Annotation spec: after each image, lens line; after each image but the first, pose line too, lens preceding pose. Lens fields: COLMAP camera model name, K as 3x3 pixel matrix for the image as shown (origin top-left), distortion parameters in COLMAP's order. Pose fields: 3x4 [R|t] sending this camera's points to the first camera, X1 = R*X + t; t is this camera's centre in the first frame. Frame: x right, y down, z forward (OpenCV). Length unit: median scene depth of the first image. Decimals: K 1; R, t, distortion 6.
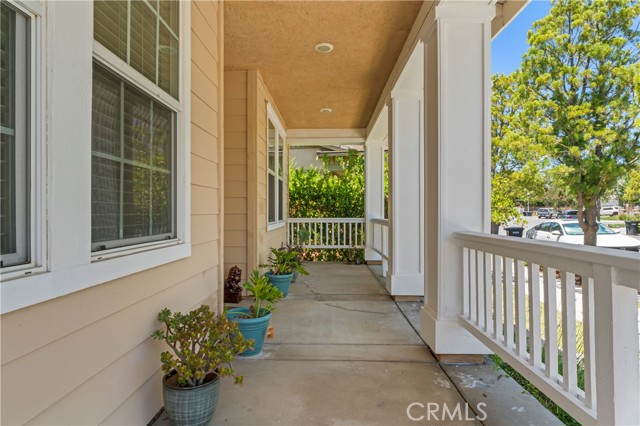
lens RADIAL K [[354.4, 0, 319.9], [0, 354.4, 211.1], [0, 0, 1]] dist [-0.001952, -0.000076]
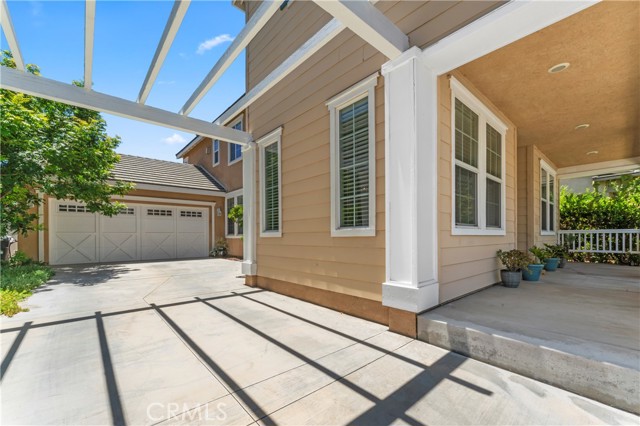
lens RADIAL K [[261.7, 0, 327.9], [0, 261.7, 235.8], [0, 0, 1]] dist [-0.002058, 0.000380]
pose [[0.679250, -0.001413, -0.733906, 0.051928], [0.004633, 0.999986, 0.002363, 0.034938], [0.733893, -0.005005, 0.679247, -0.399792]]
